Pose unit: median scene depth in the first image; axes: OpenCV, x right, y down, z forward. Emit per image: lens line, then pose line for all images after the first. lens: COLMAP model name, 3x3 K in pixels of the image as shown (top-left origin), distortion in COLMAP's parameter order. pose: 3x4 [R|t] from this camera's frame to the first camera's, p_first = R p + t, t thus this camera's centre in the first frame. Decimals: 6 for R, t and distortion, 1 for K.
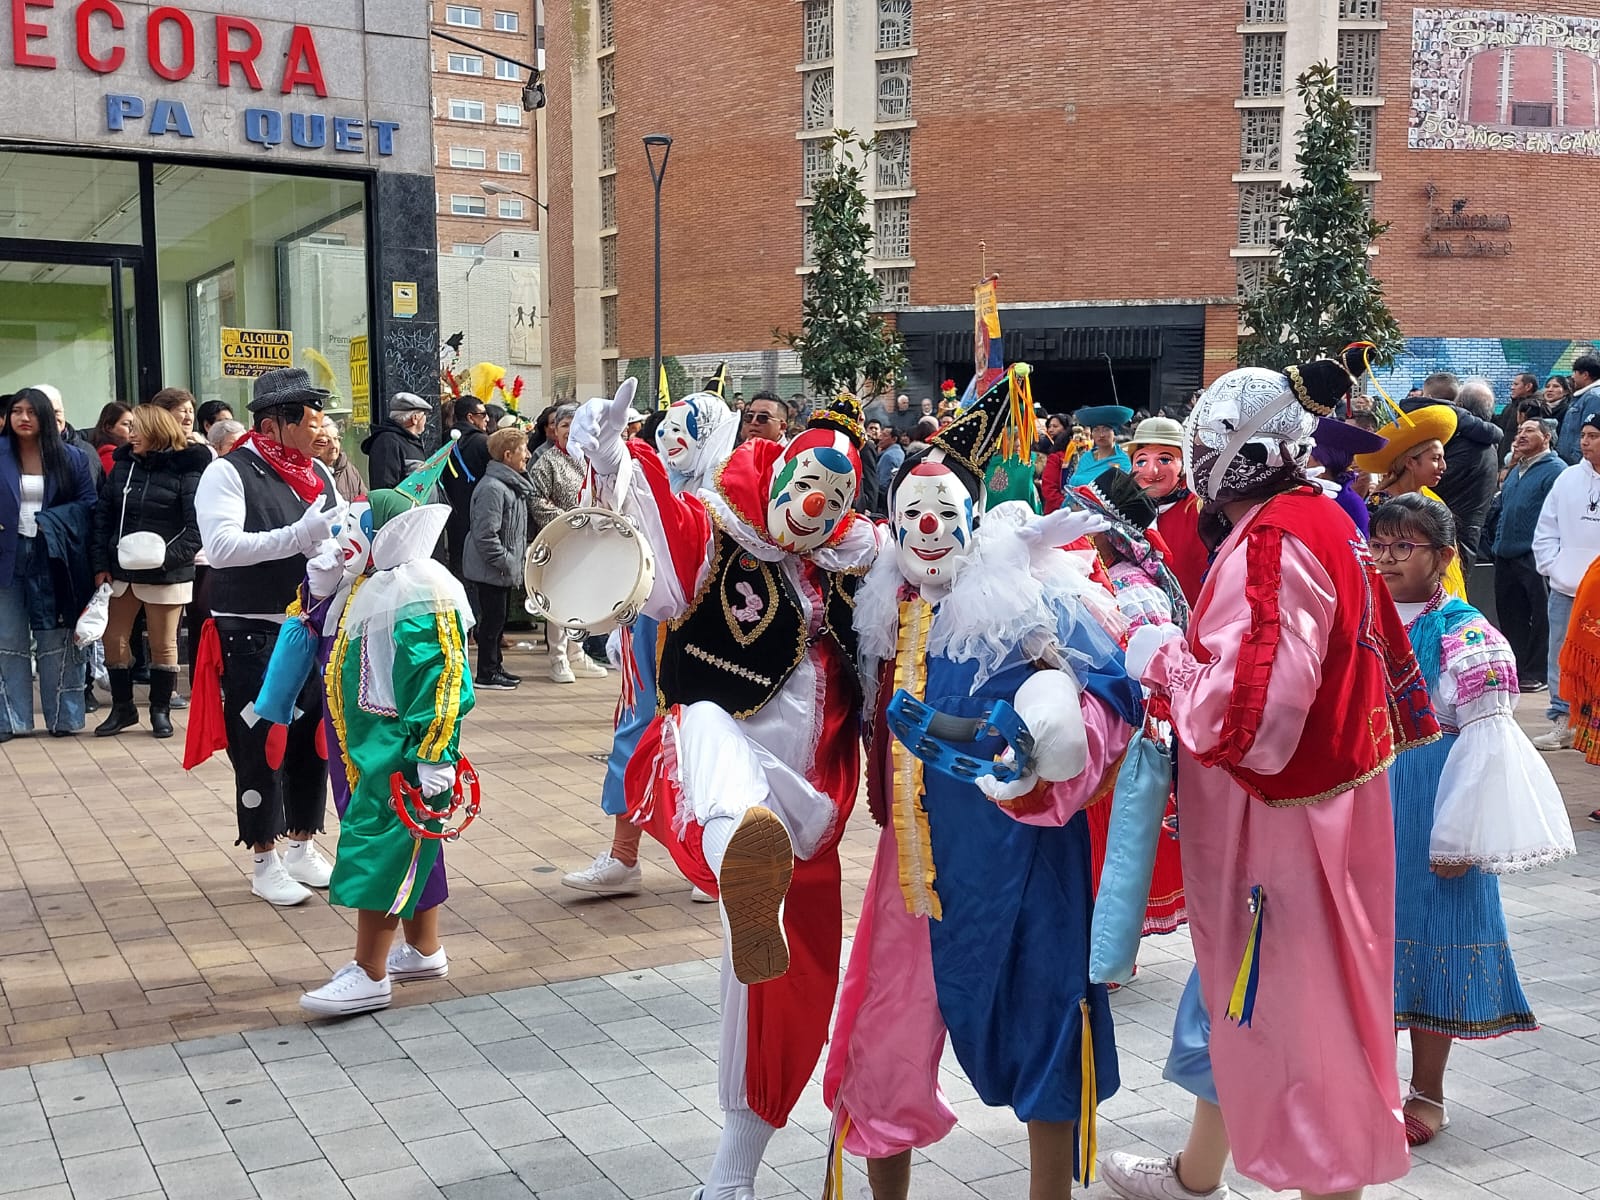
lens RADIAL K [[1783.4, 0, 826.6], [0, 1783.4, 602.7], [0, 0, 1]] dist [0.083350, -0.096309]
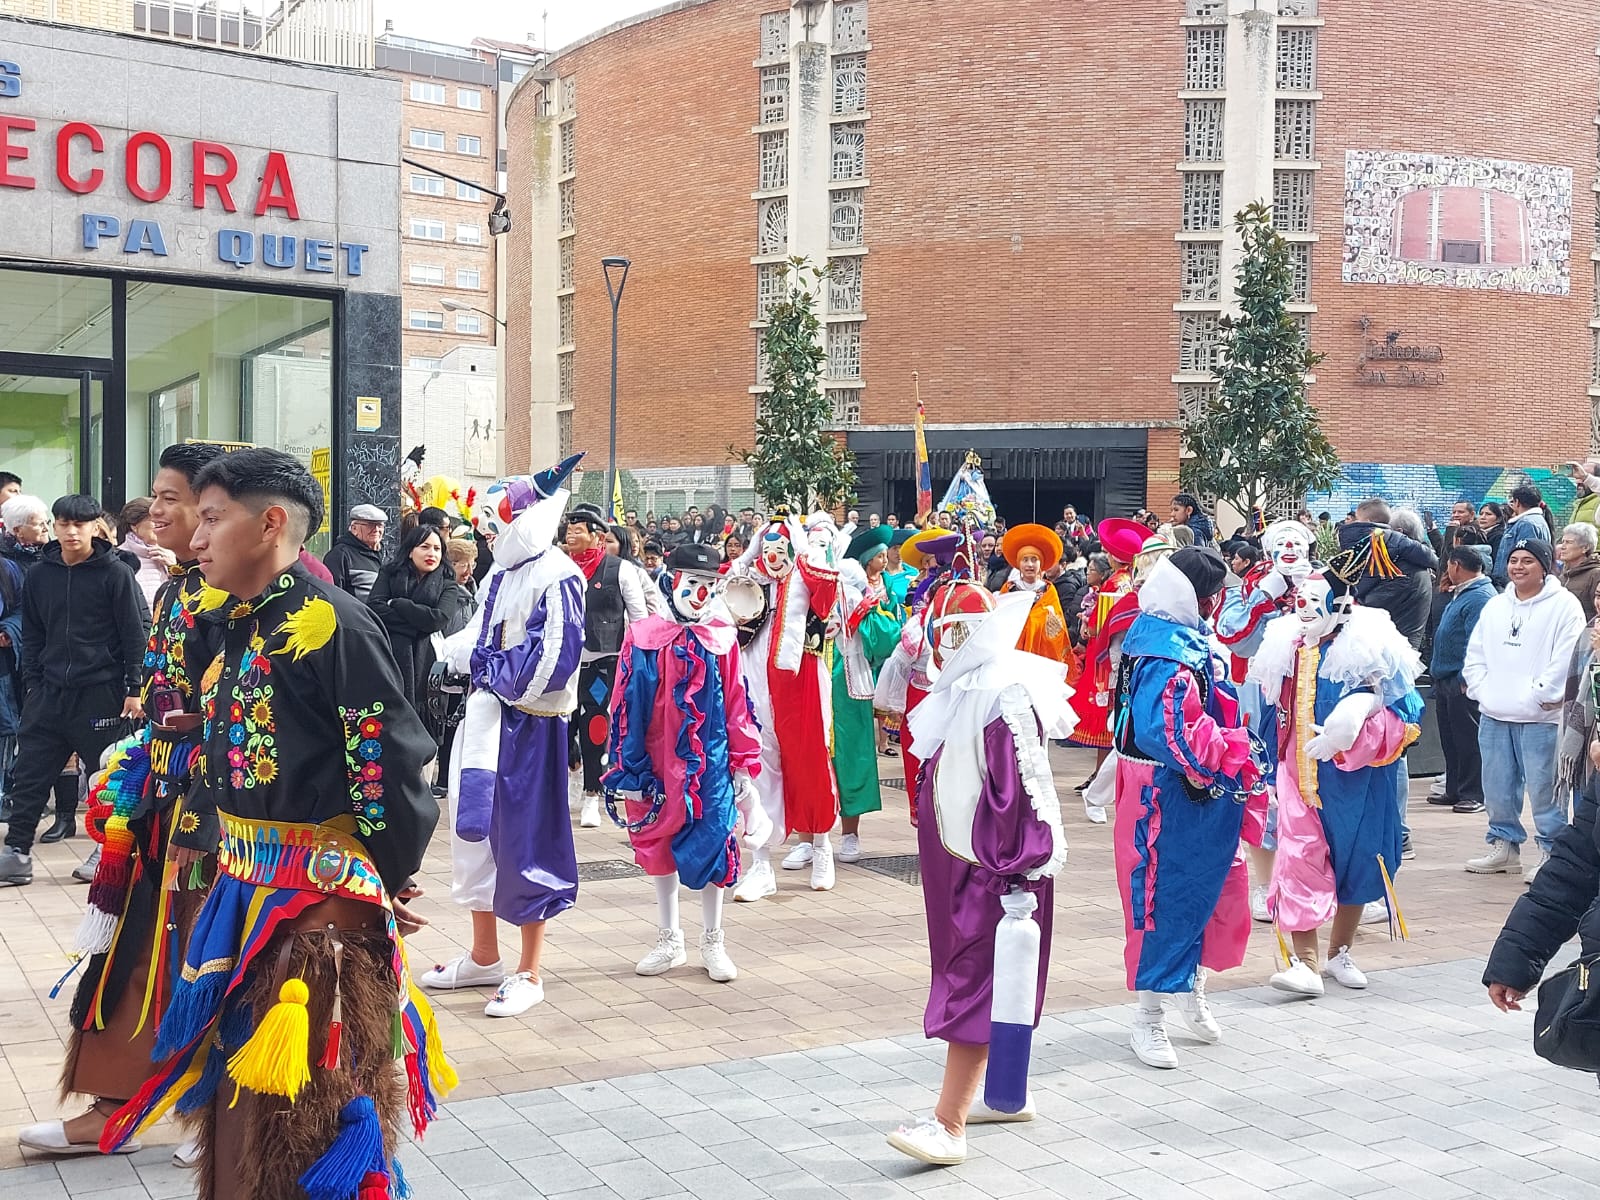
lens RADIAL K [[1773.9, 0, 809.1], [0, 1773.9, 570.2], [0, 0, 1]] dist [0.105534, -0.140354]
pose [[0.999742, 0.012322, 0.019061, -0.001036], [-0.010729, 0.996615, -0.081501, -0.000004], [-0.020001, 0.081276, 0.996491, -0.004909]]
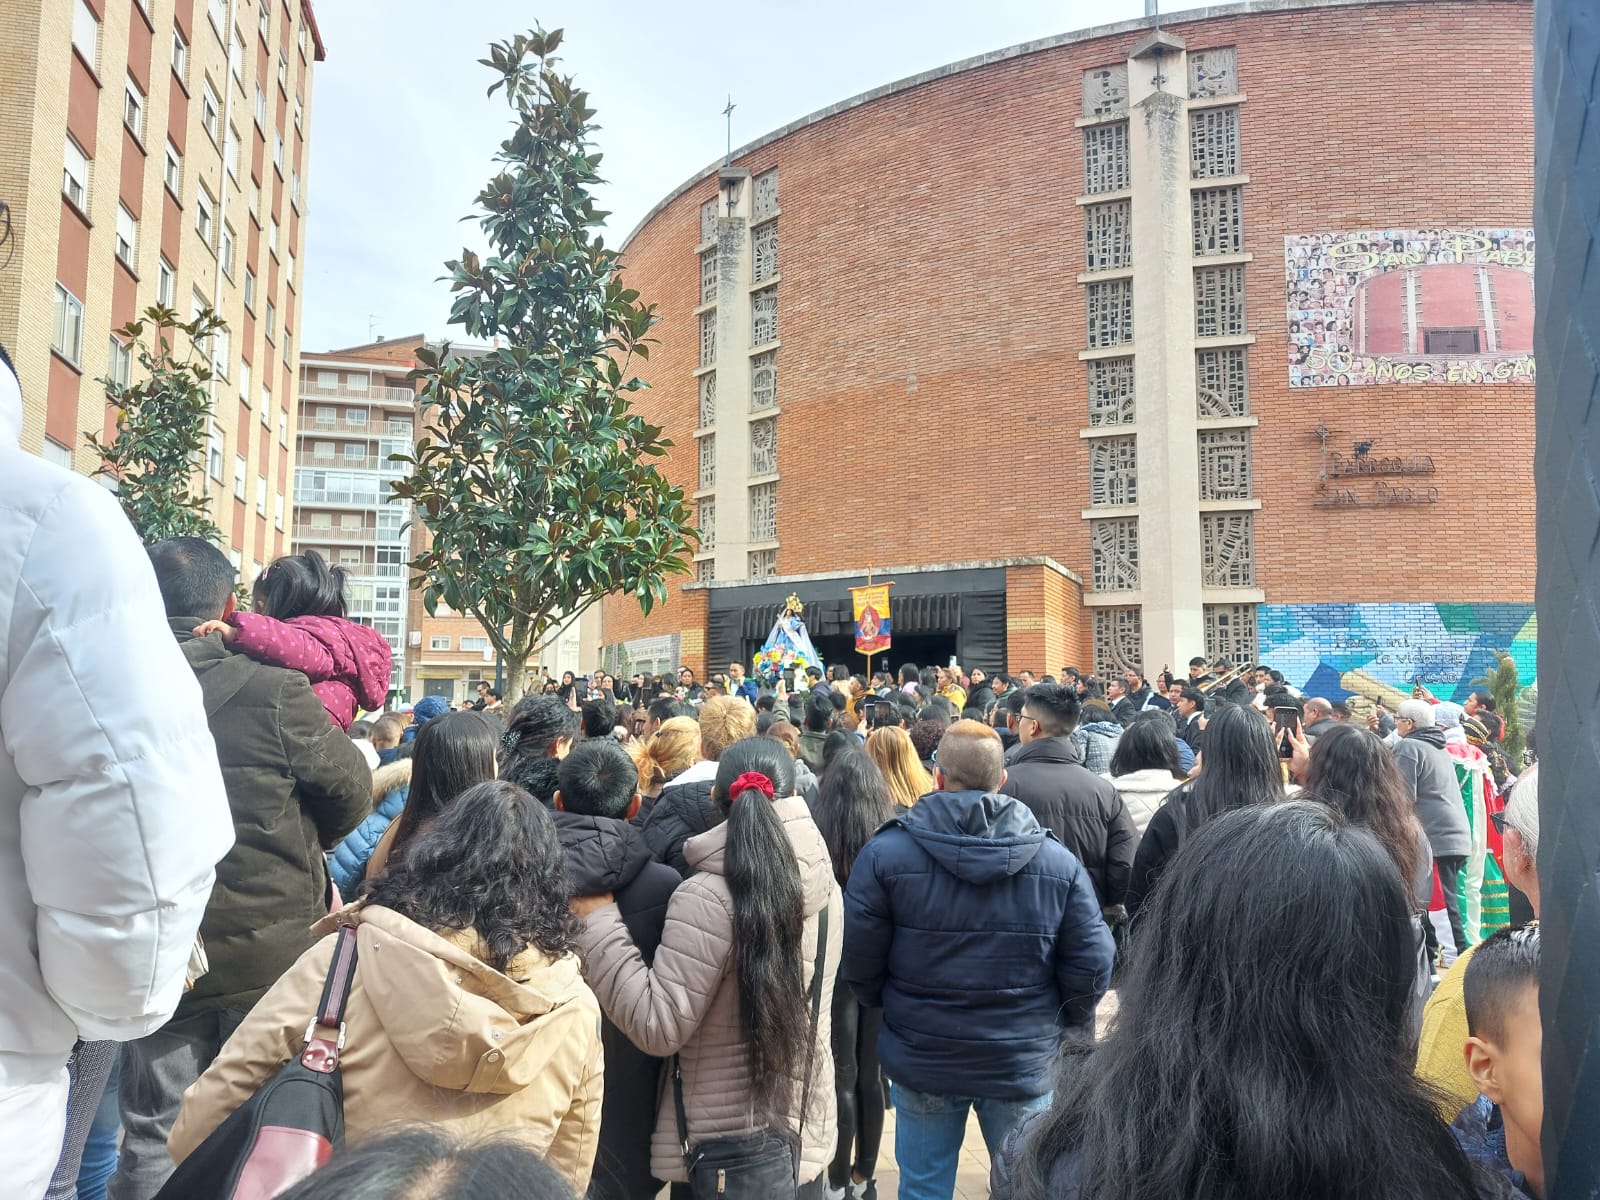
lens RADIAL K [[1254.2, 0, 720.7], [0, 1254.2, 582.2], [0, 0, 1]] dist [0.080916, -0.083668]
pose [[0.958556, -0.032353, -0.283061, 0.231093], [-0.024363, 0.980584, -0.194580, -0.036458], [0.283860, 0.193412, 0.939157, 0.371610]]
